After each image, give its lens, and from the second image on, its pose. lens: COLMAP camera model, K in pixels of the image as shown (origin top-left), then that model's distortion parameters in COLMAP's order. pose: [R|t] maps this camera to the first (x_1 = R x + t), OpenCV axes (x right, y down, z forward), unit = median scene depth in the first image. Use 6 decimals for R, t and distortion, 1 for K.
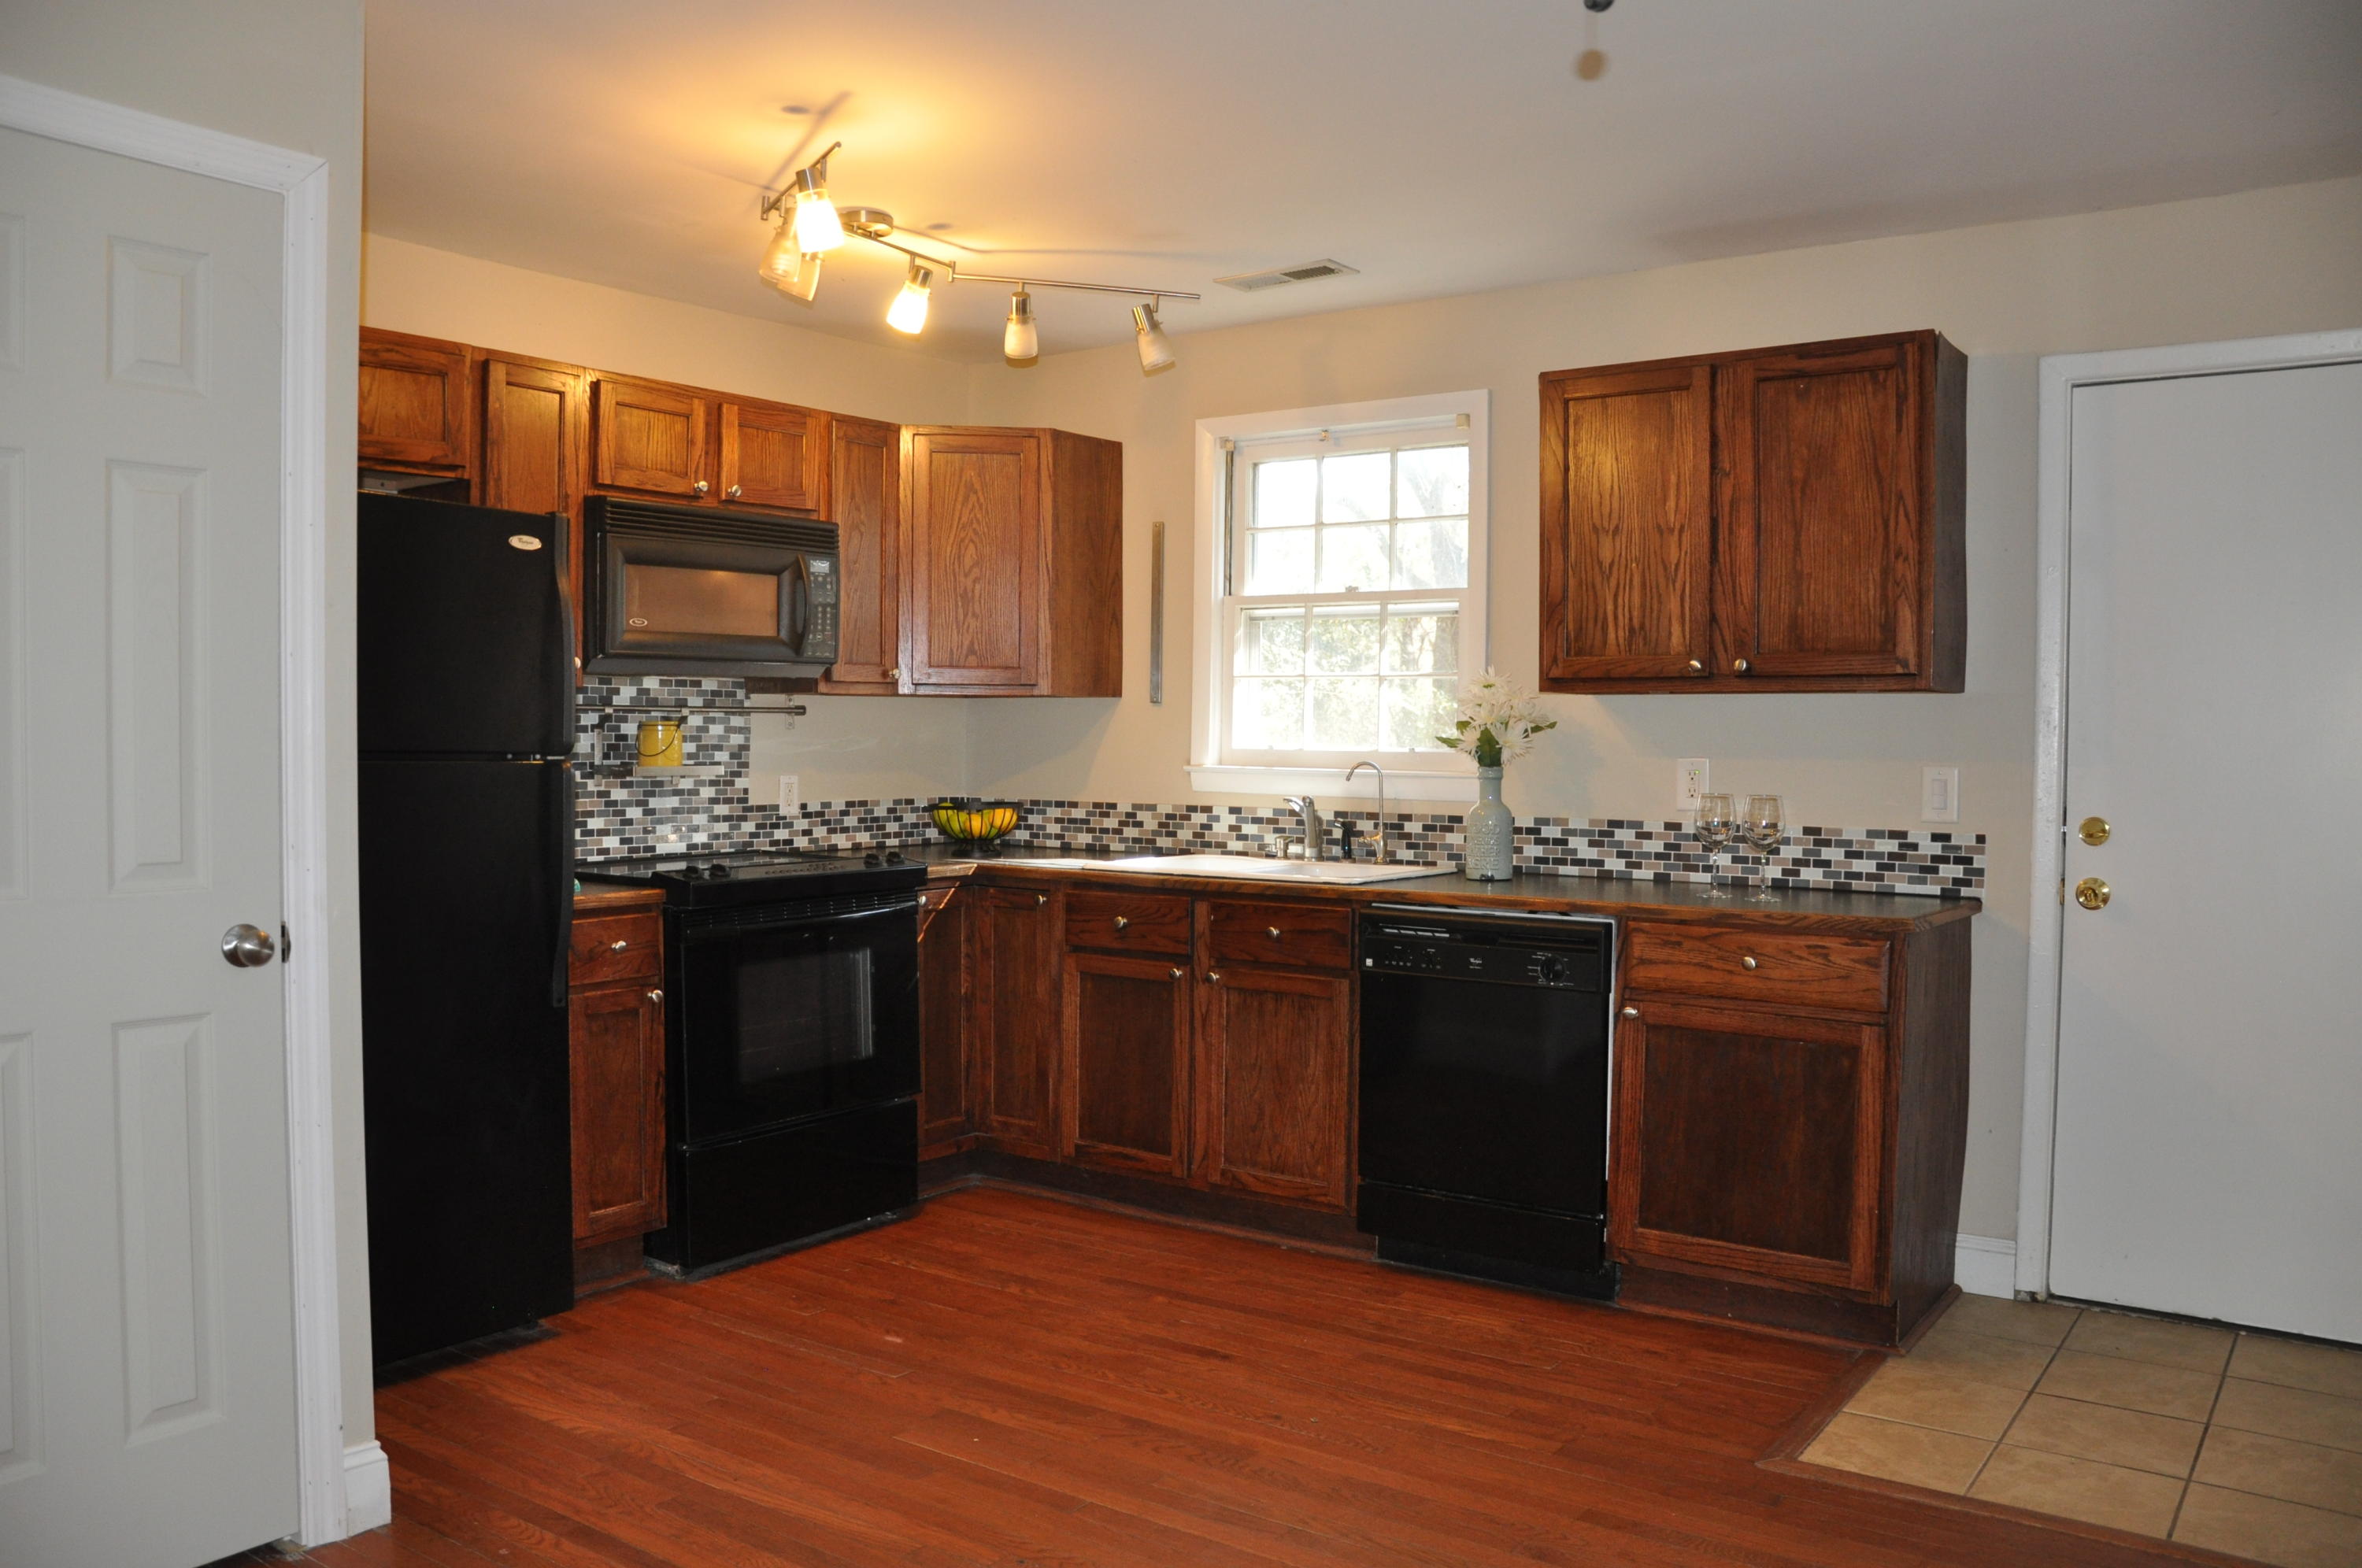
lens RADIAL K [[1804.7, 0, 1167.8], [0, 1804.7, 796.1], [0, 0, 1]] dist [-0.164332, 0.112344]
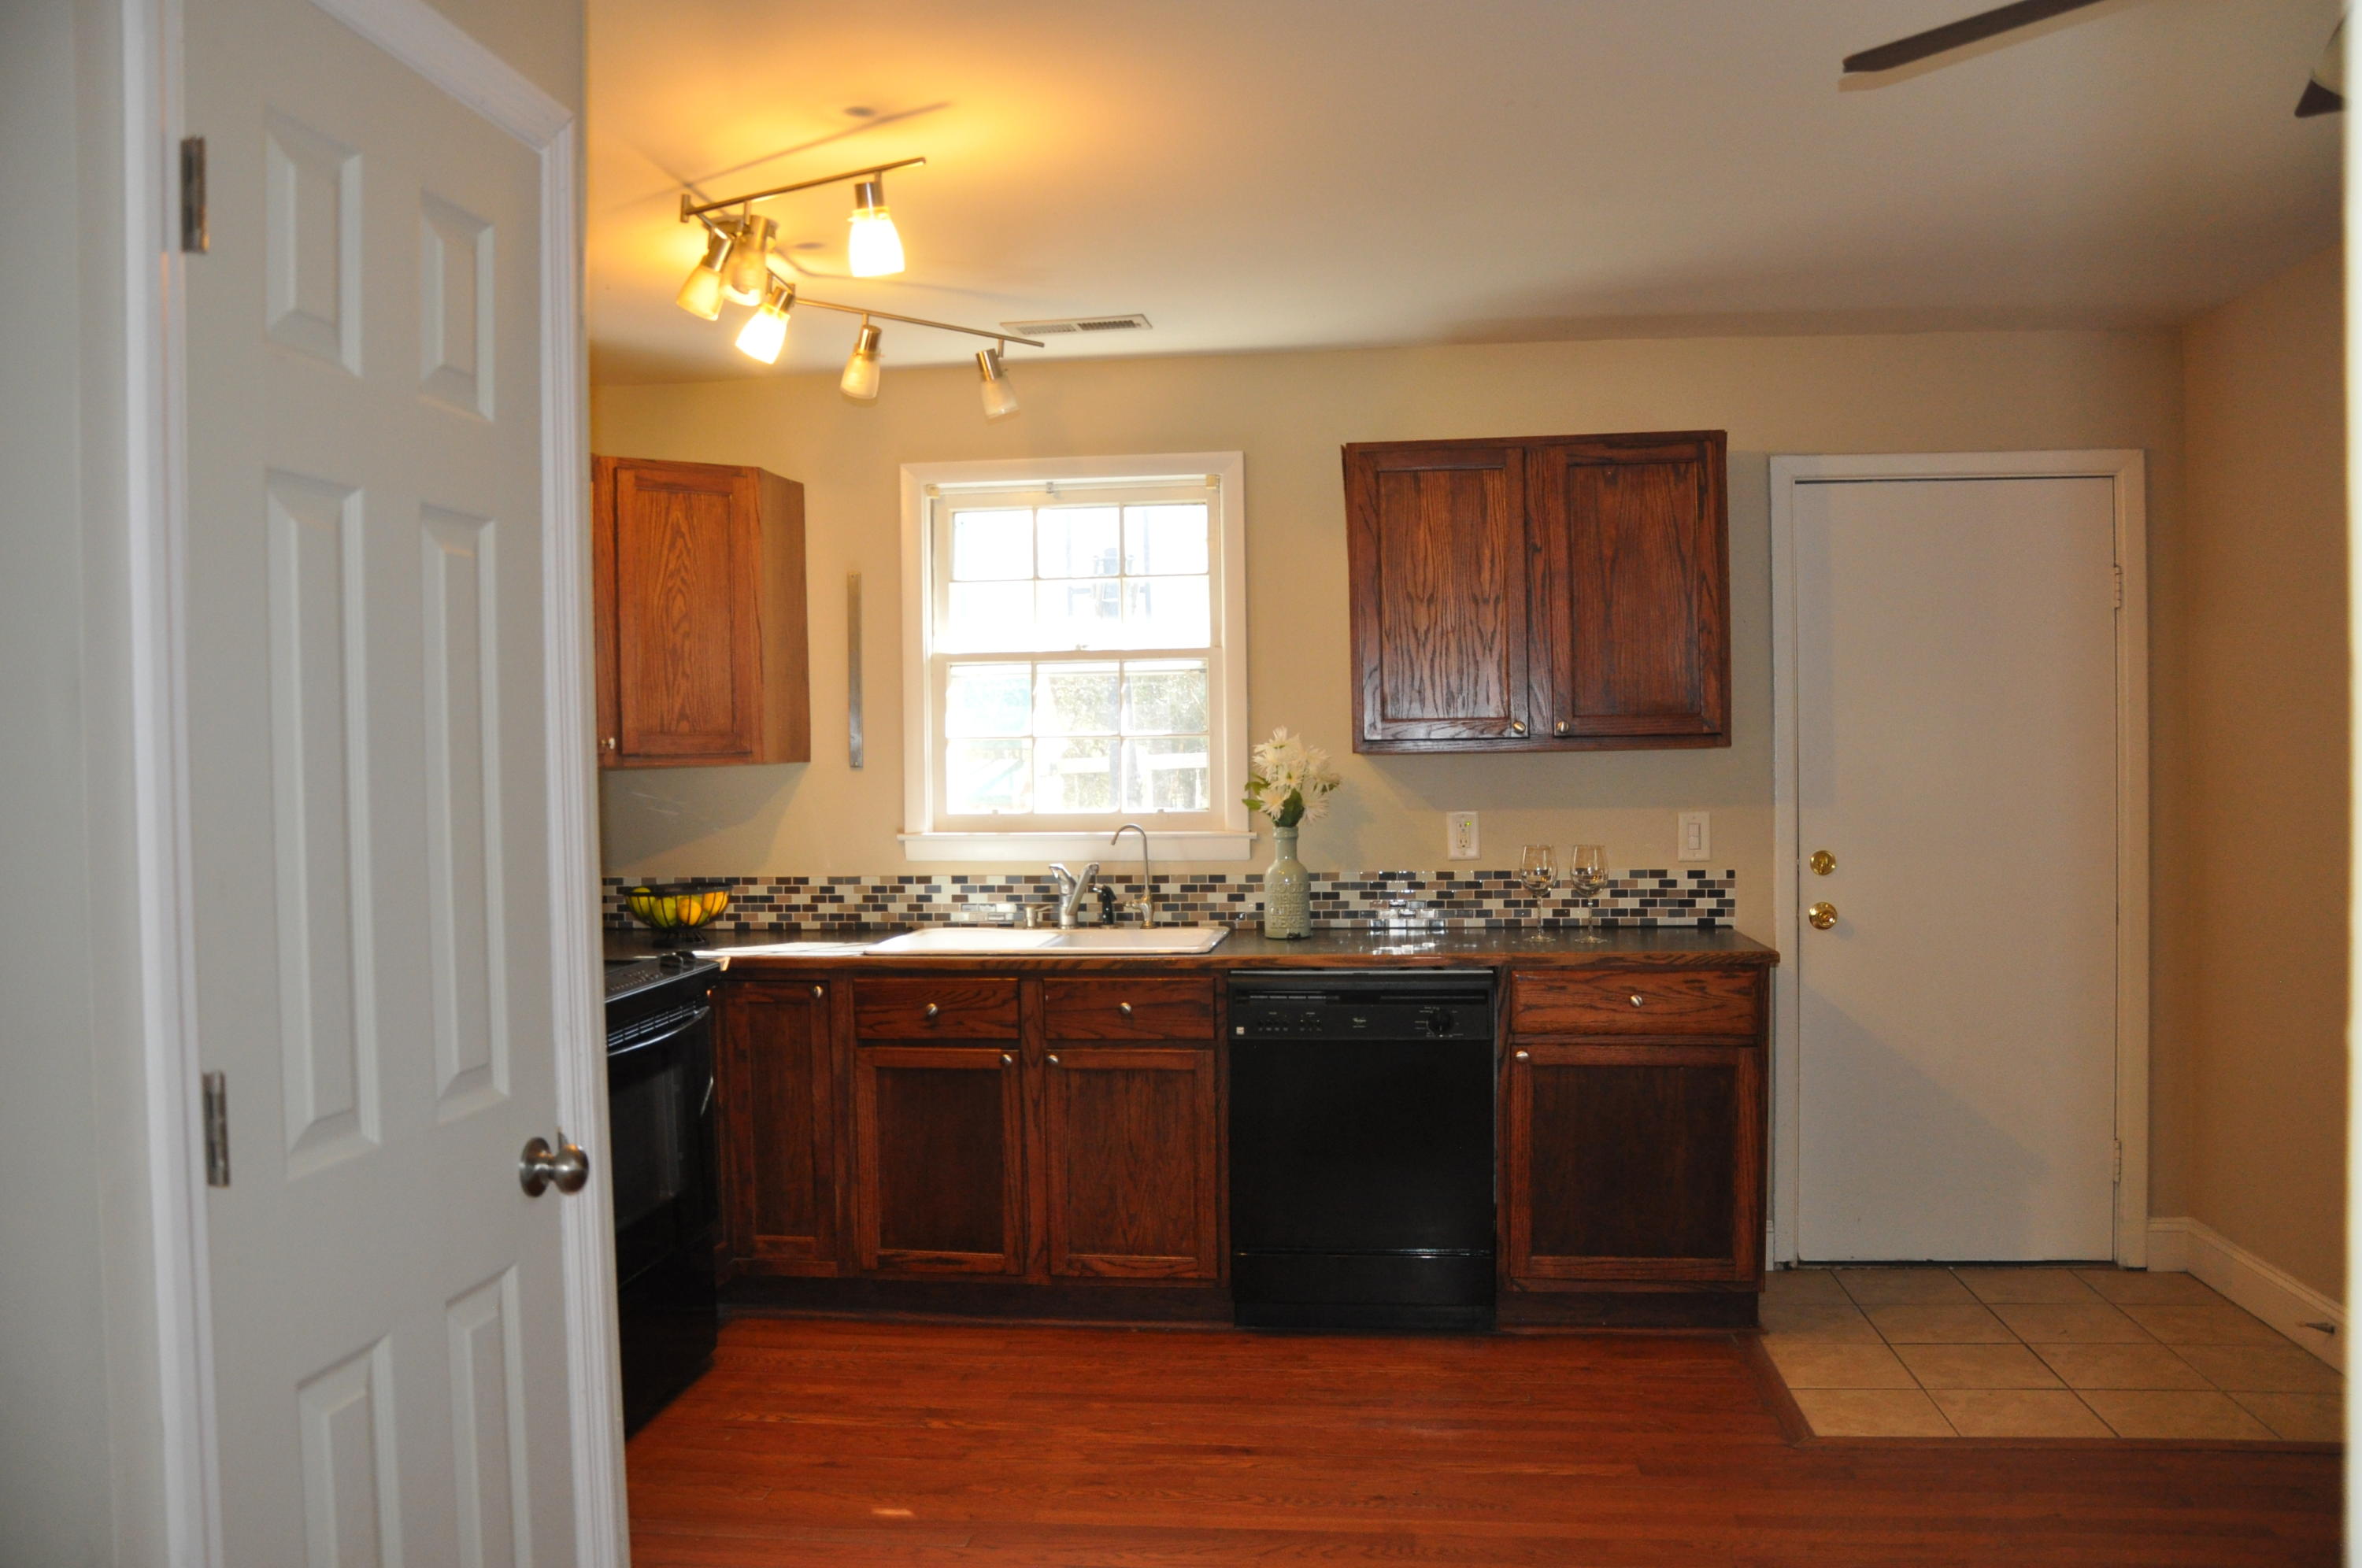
lens RADIAL K [[1842.9, 0, 1155.5], [0, 1842.9, 796.9], [0, 0, 1]] dist [-0.159684, 0.118515]
pose [[0.881544, -0.034211, 0.470861, -0.387020], [0.039698, 0.999210, -0.001725, -0.035296], [-0.470430, 0.020213, 0.882206, 0.118465]]
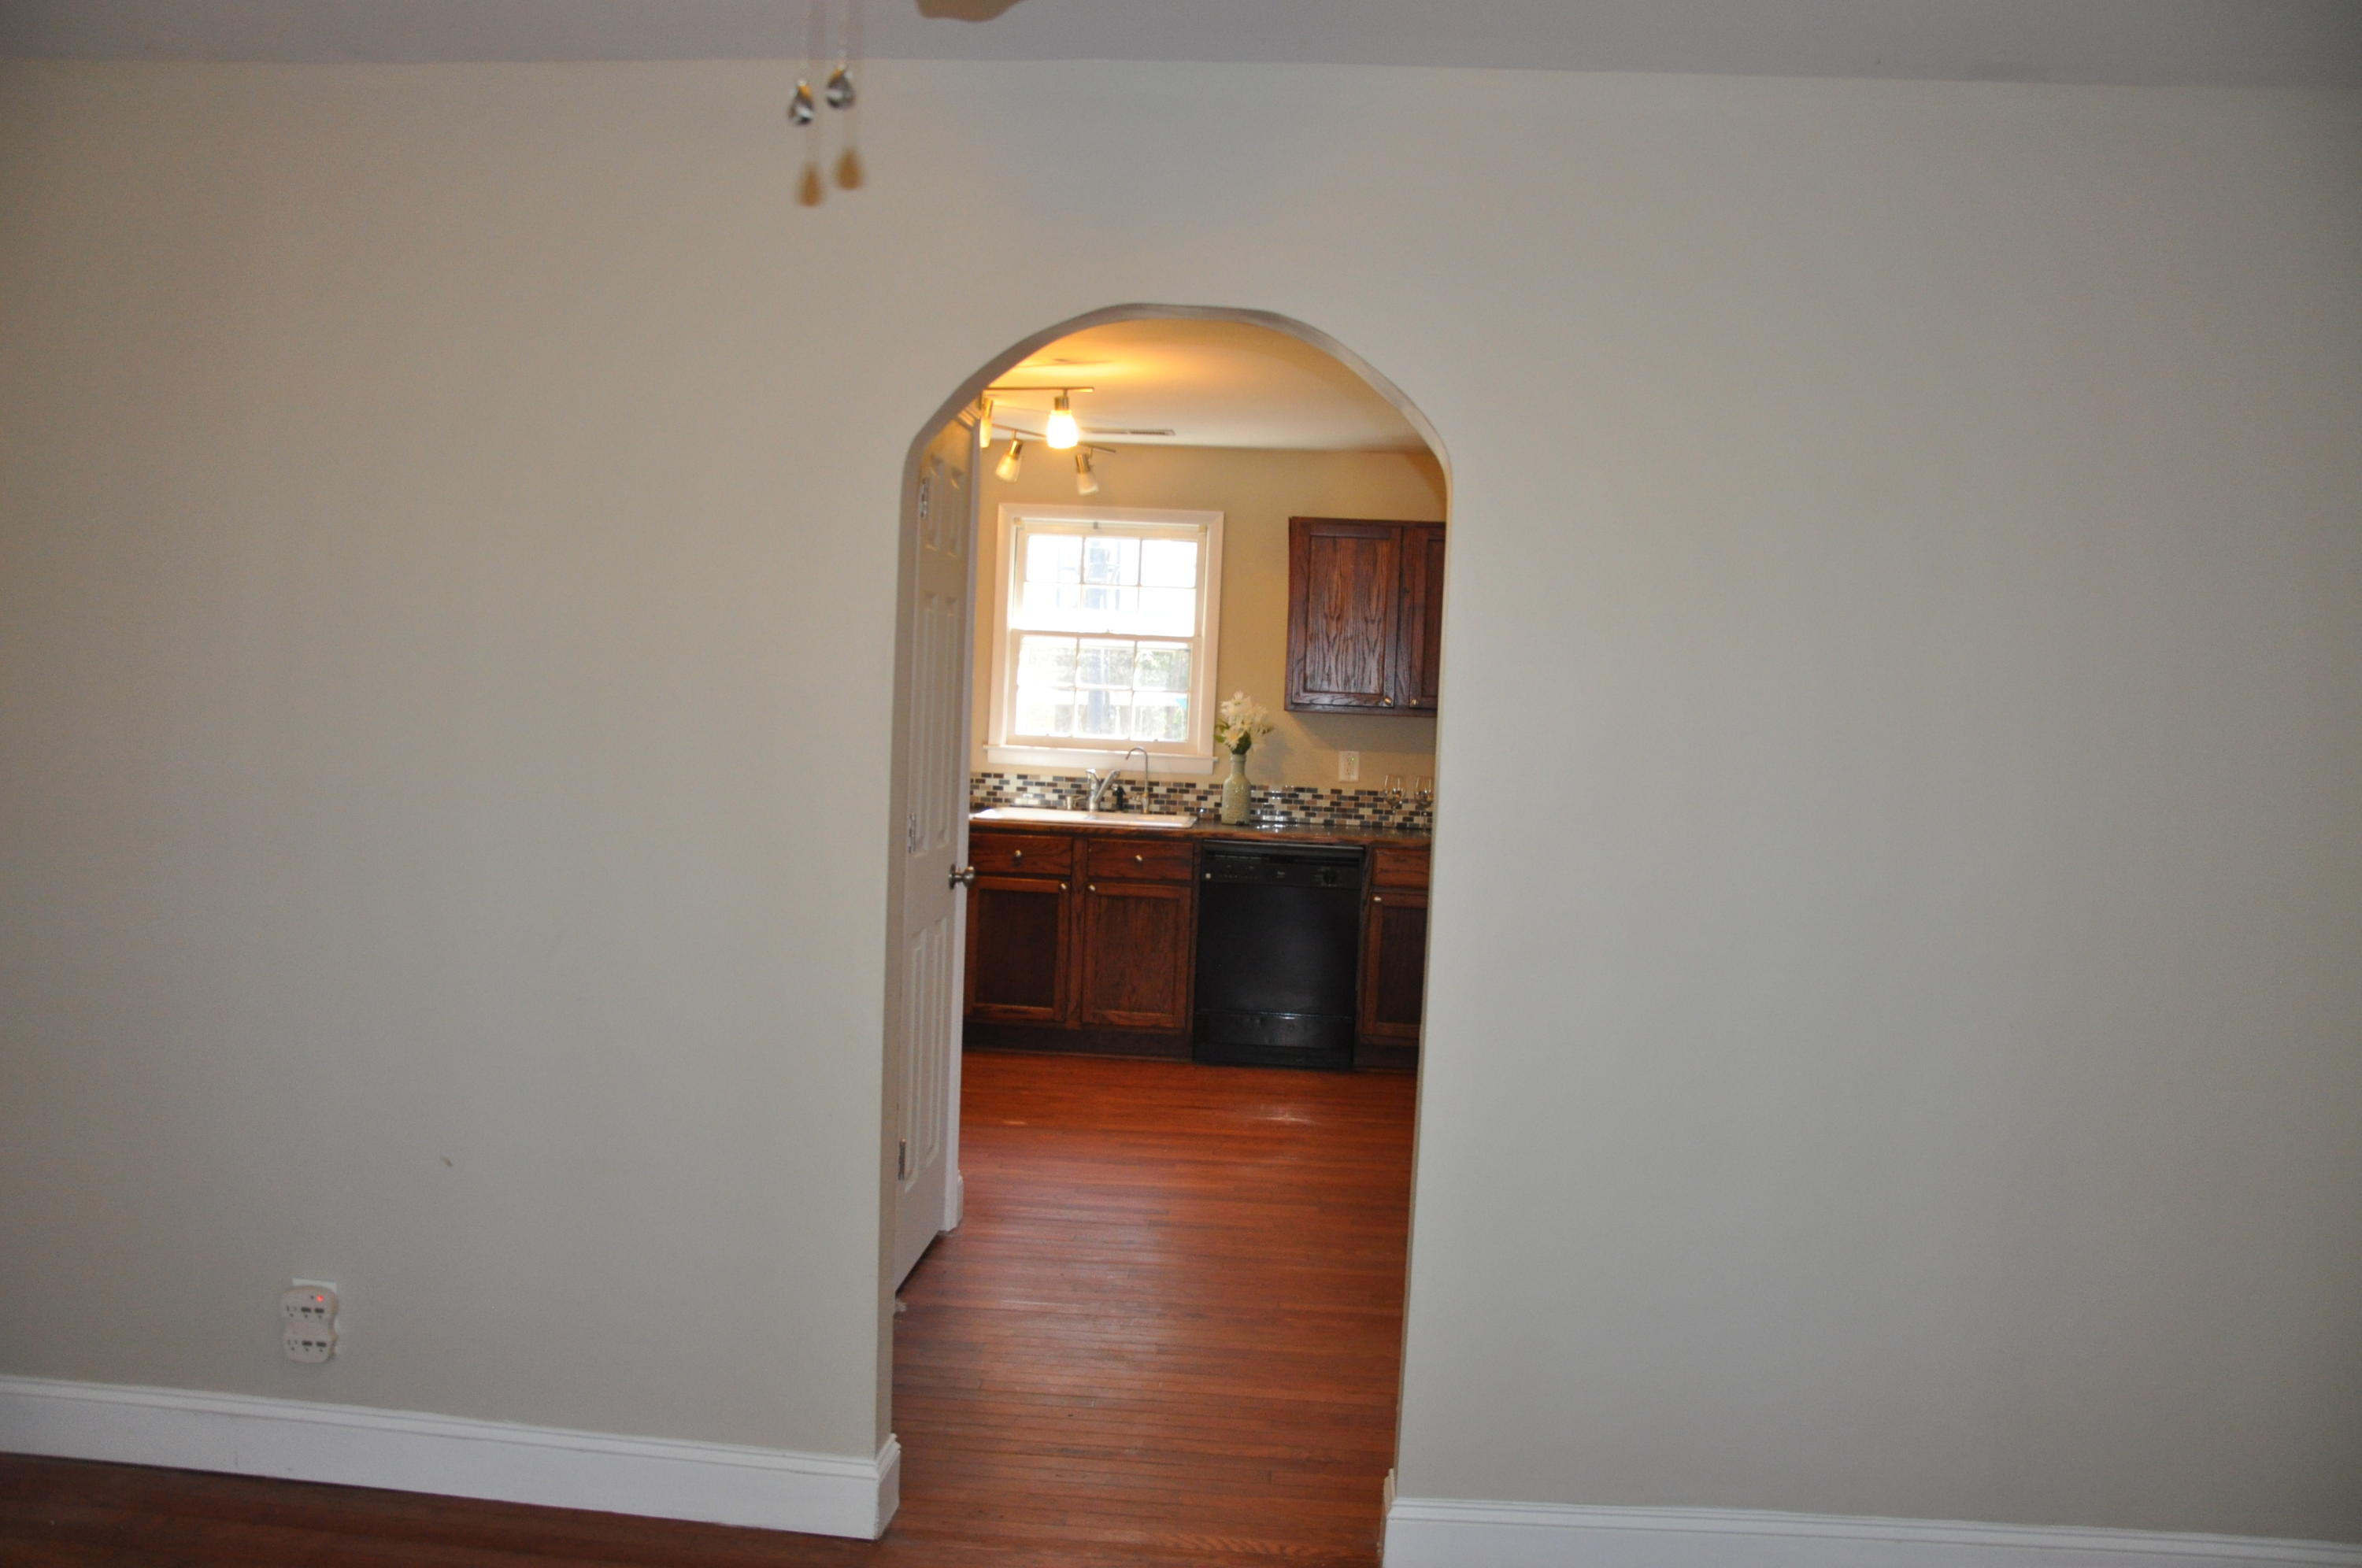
lens RADIAL K [[1842.9, 0, 1155.5], [0, 1842.9, 796.9], [0, 0, 1]] dist [-0.159684, 0.118515]
pose [[0.849911, -0.002425, 0.526920, -0.777695], [-0.018682, 0.999222, 0.034731, -0.035072], [-0.526594, -0.039362, 0.849205, -0.376892]]
